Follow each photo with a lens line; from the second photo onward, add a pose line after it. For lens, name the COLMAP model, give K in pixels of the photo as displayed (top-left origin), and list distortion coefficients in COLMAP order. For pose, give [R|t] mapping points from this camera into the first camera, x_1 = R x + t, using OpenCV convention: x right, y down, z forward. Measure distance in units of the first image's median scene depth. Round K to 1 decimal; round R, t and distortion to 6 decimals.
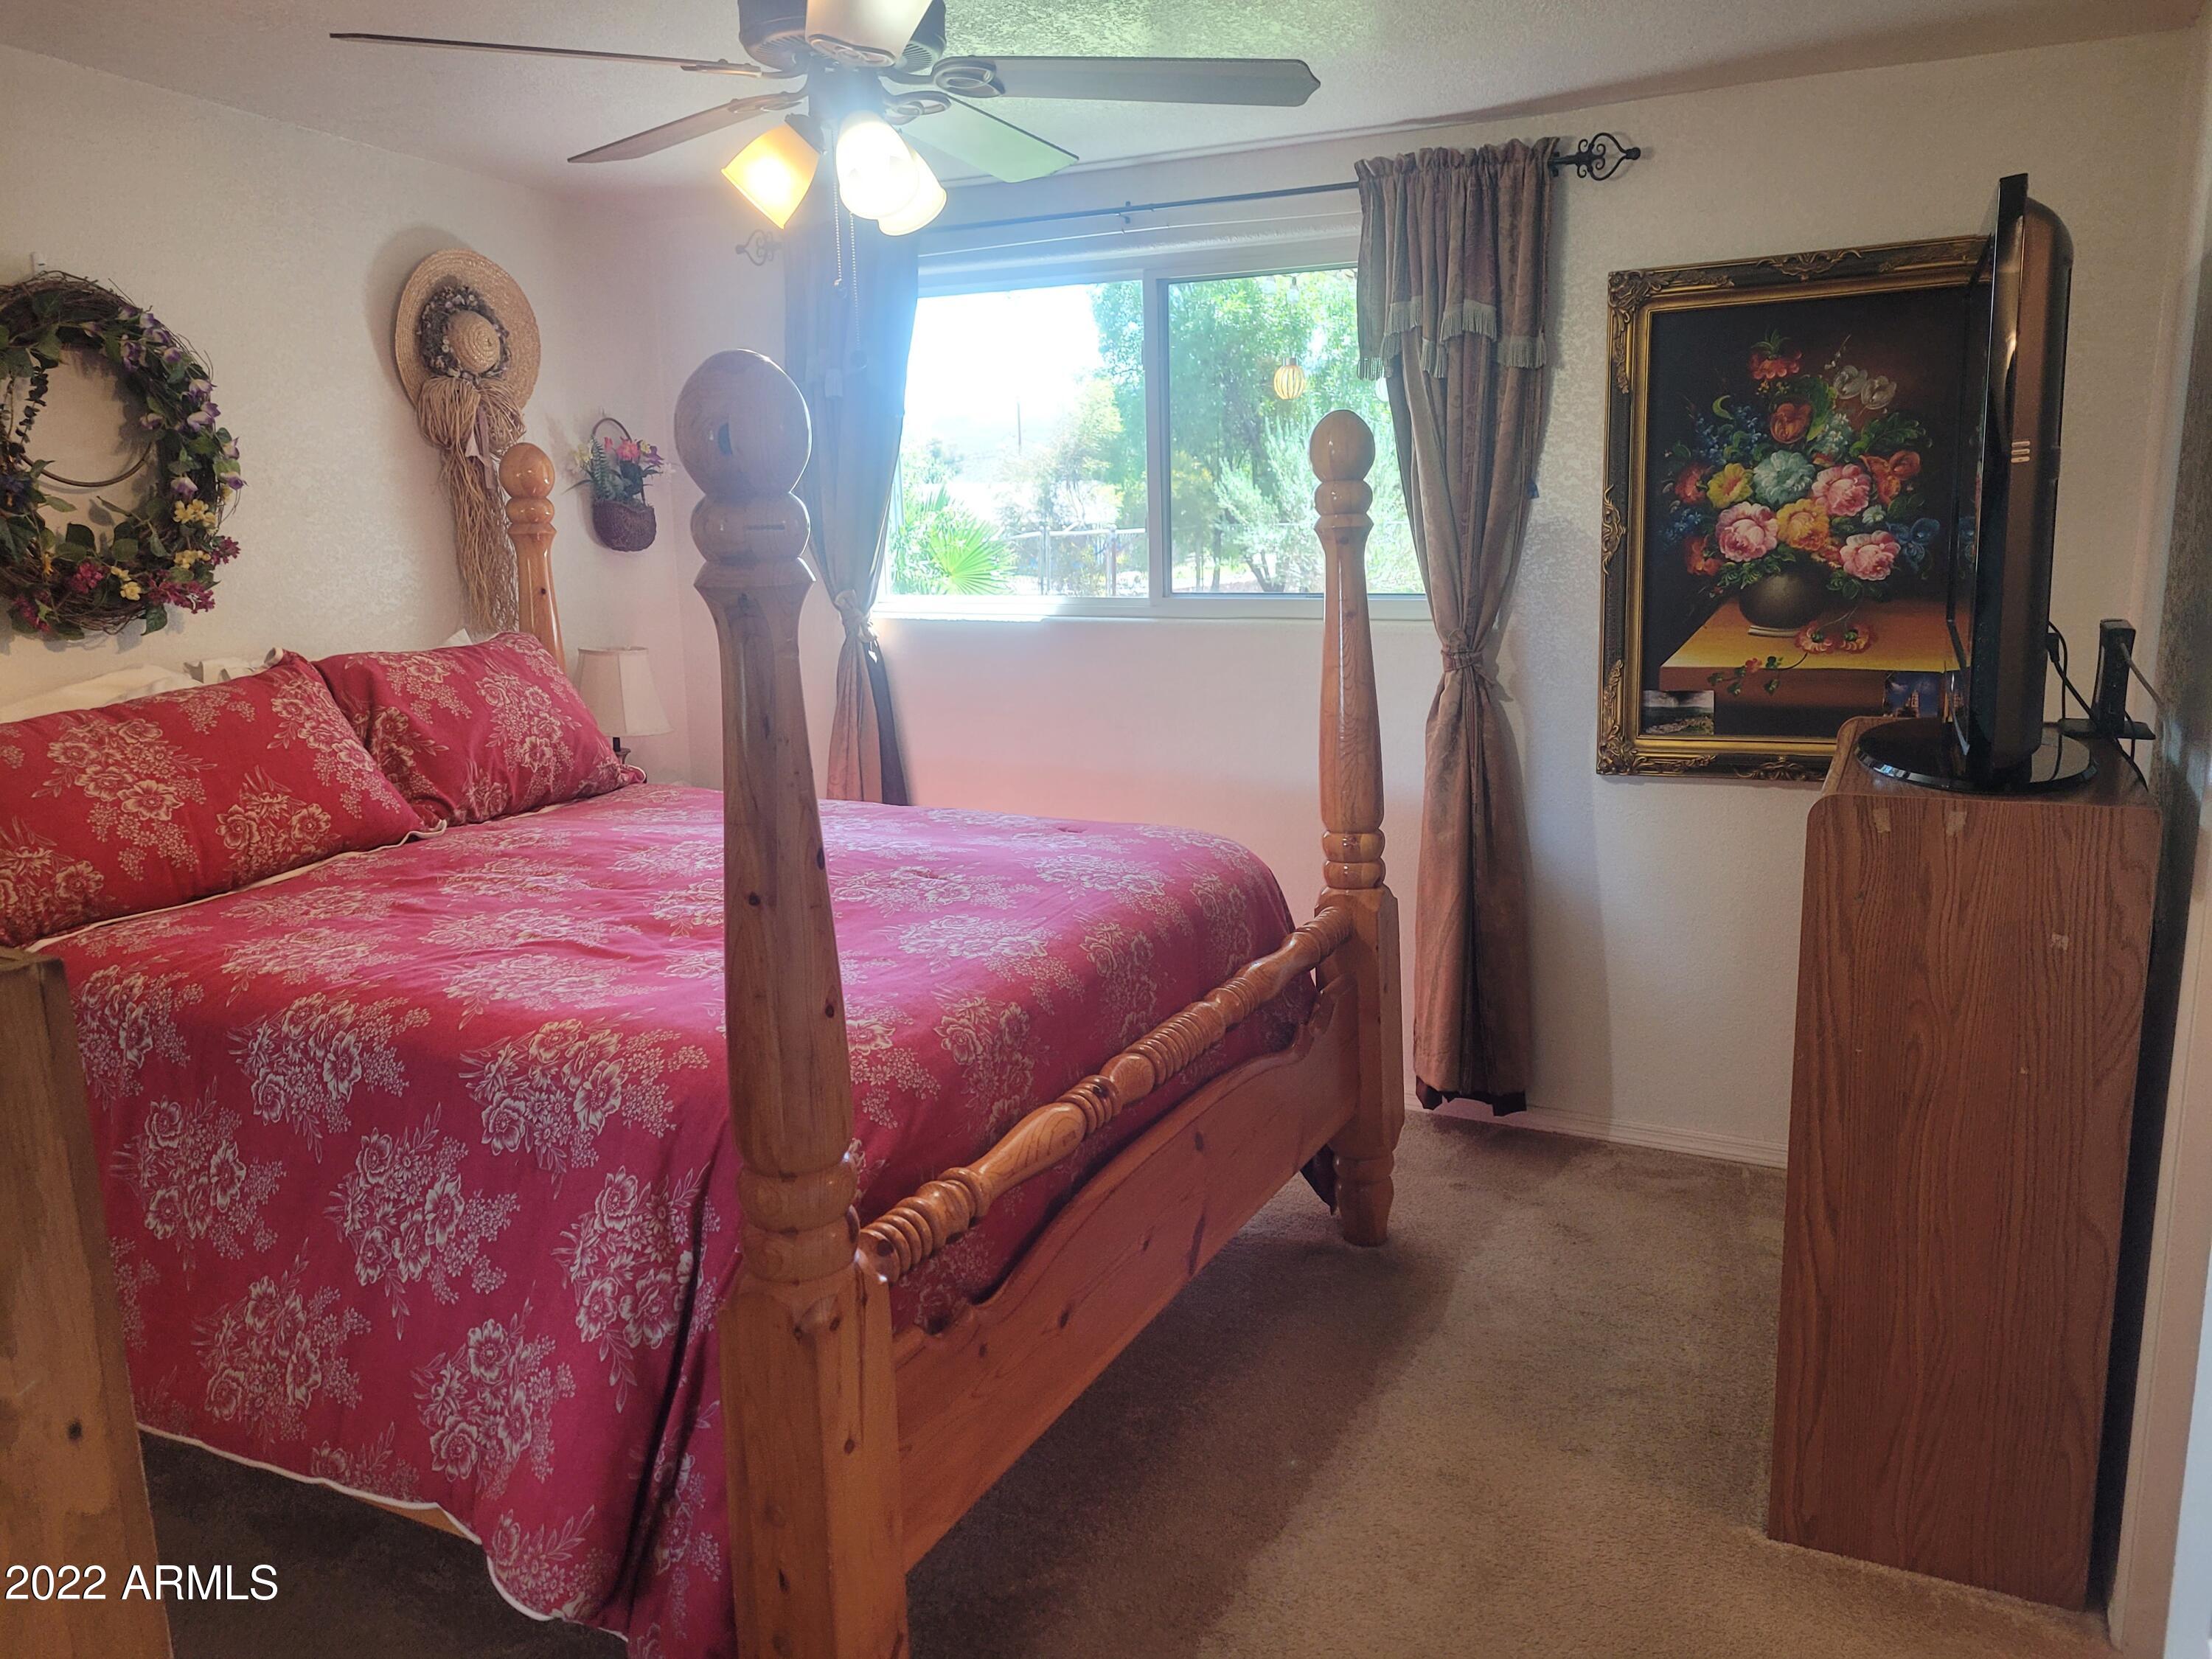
lens RADIAL K [[1661.0, 0, 1098.9], [0, 1661.0, 815.8], [0, 0, 1]] dist [0.057253, -0.049367]
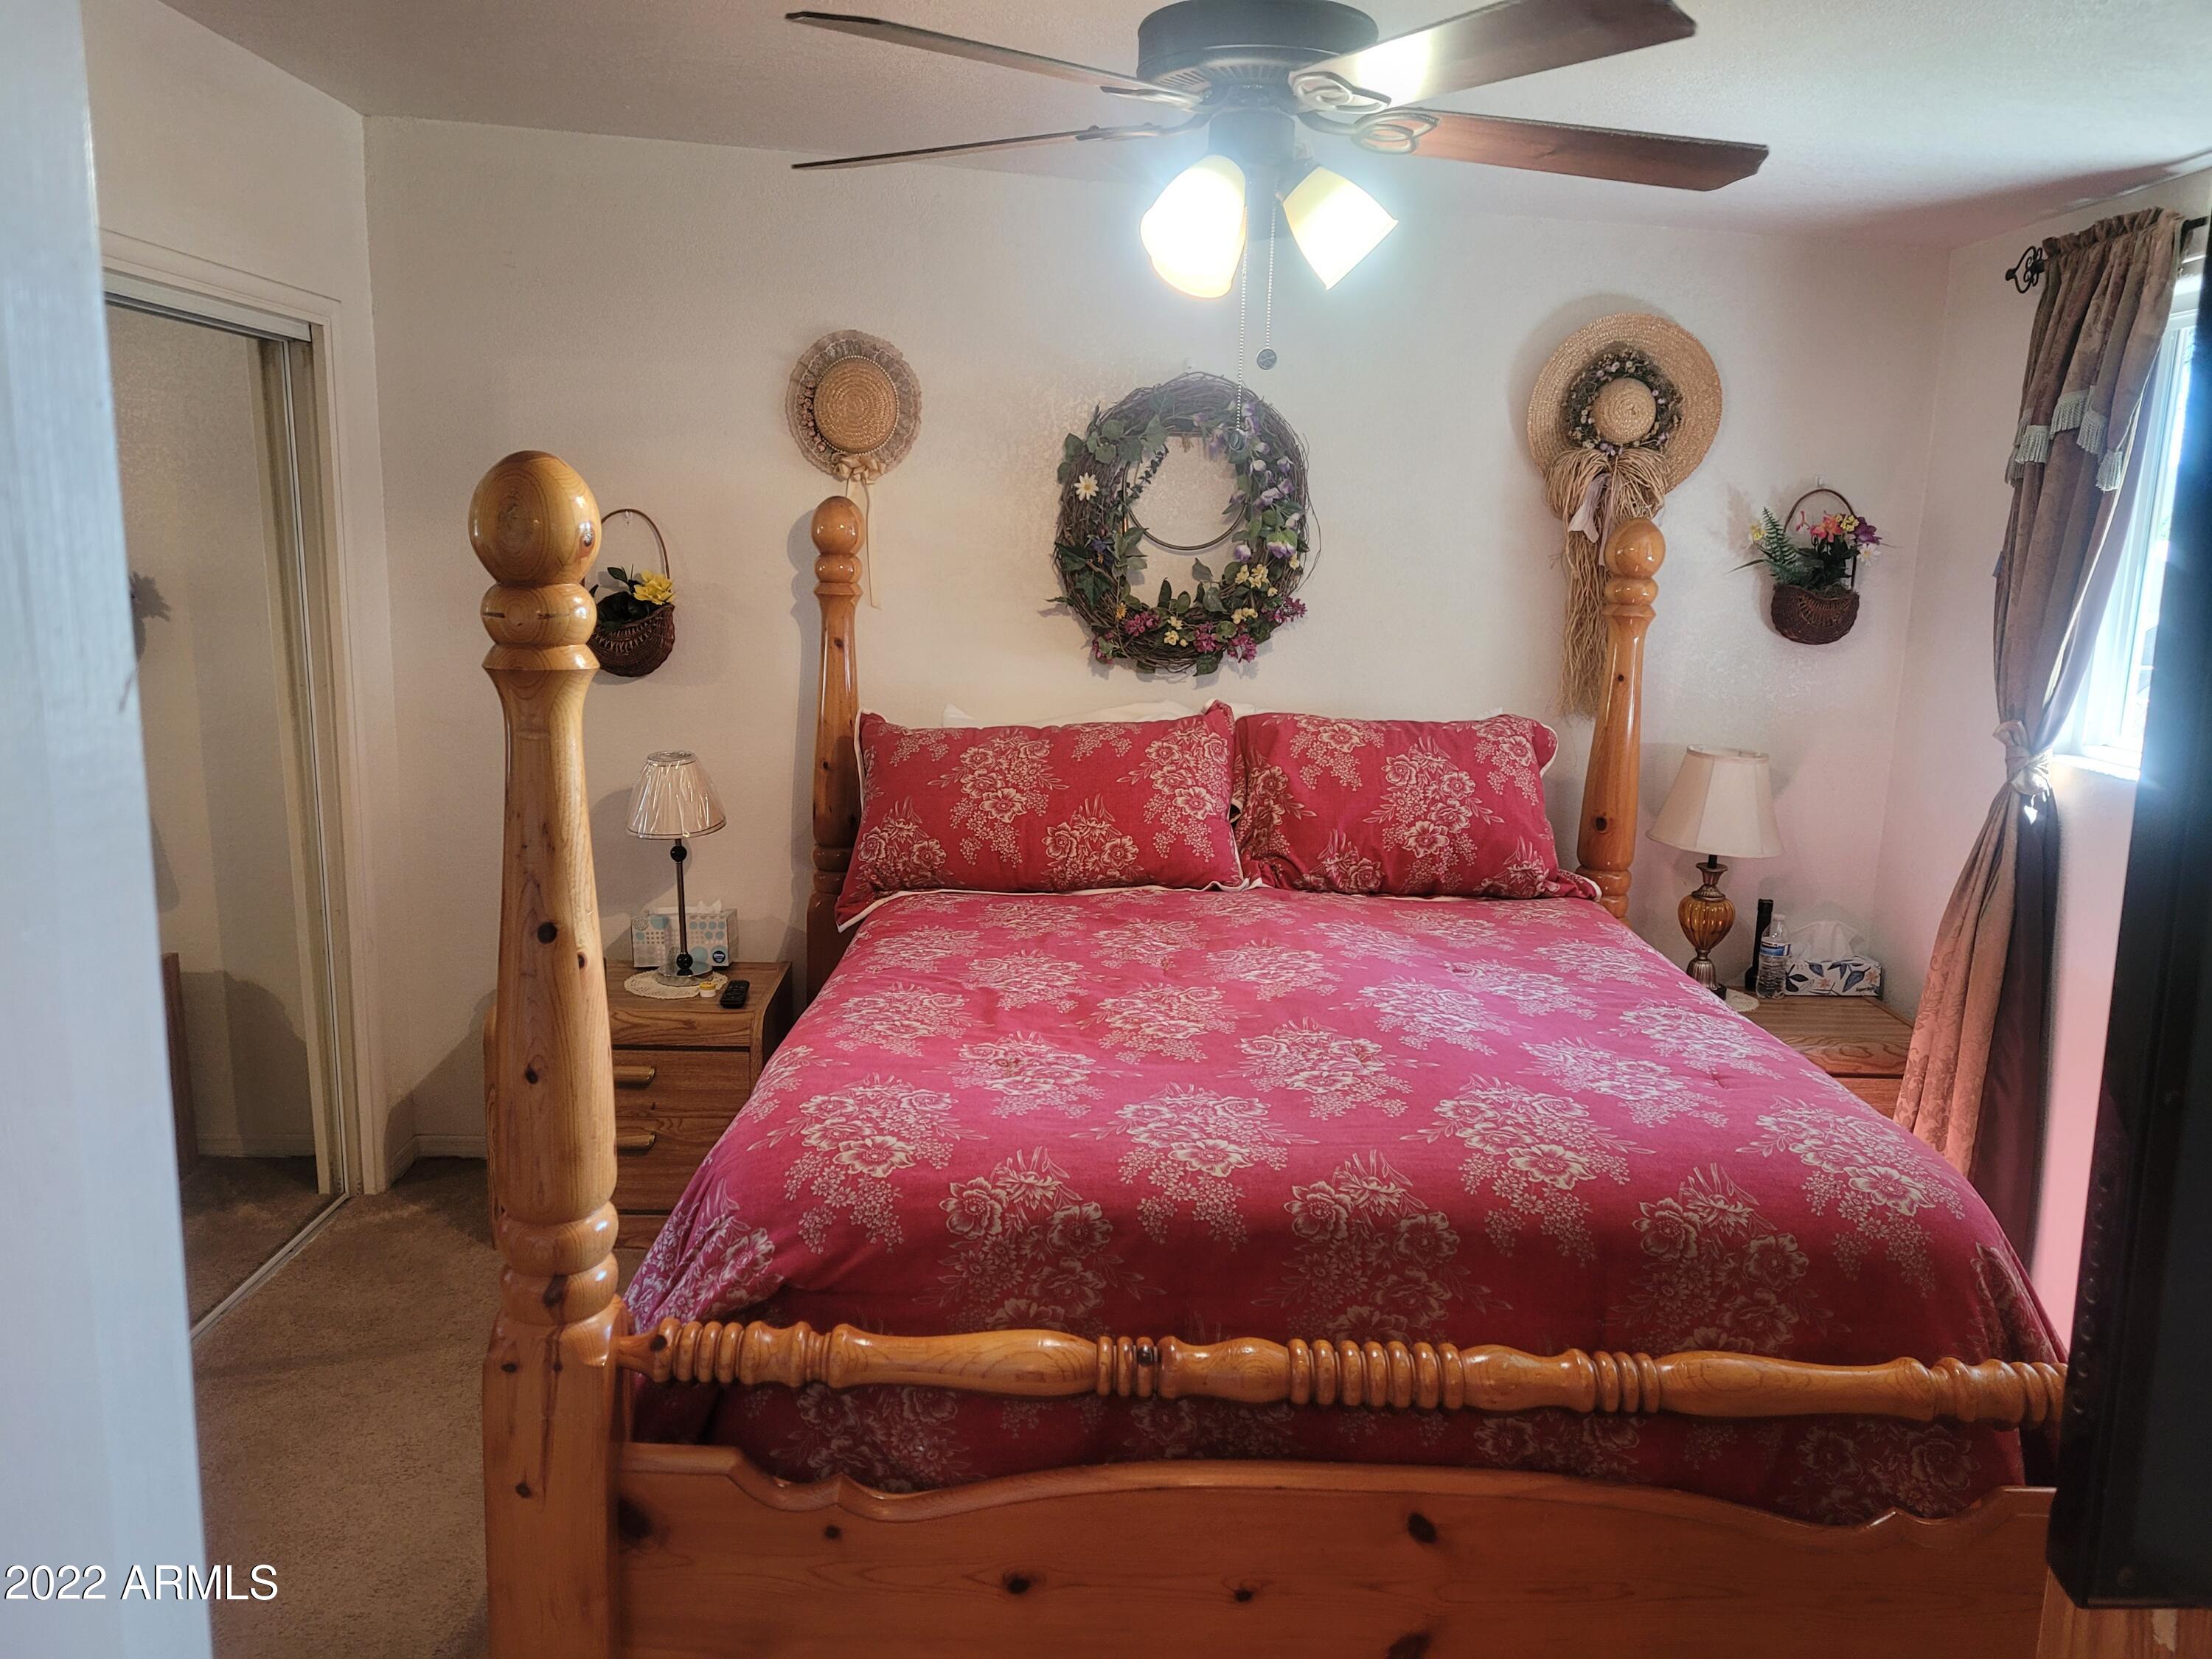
lens RADIAL K [[1661.0, 0, 1101.1], [0, 1661.0, 848.8], [0, 0, 1]] dist [0.057253, -0.049367]
pose [[0.453211, 0.198668, -0.868982, 0.445901], [-0.208684, 0.971404, 0.113246, -0.108836], [0.866632, 0.130018, 0.481710, 0.397940]]
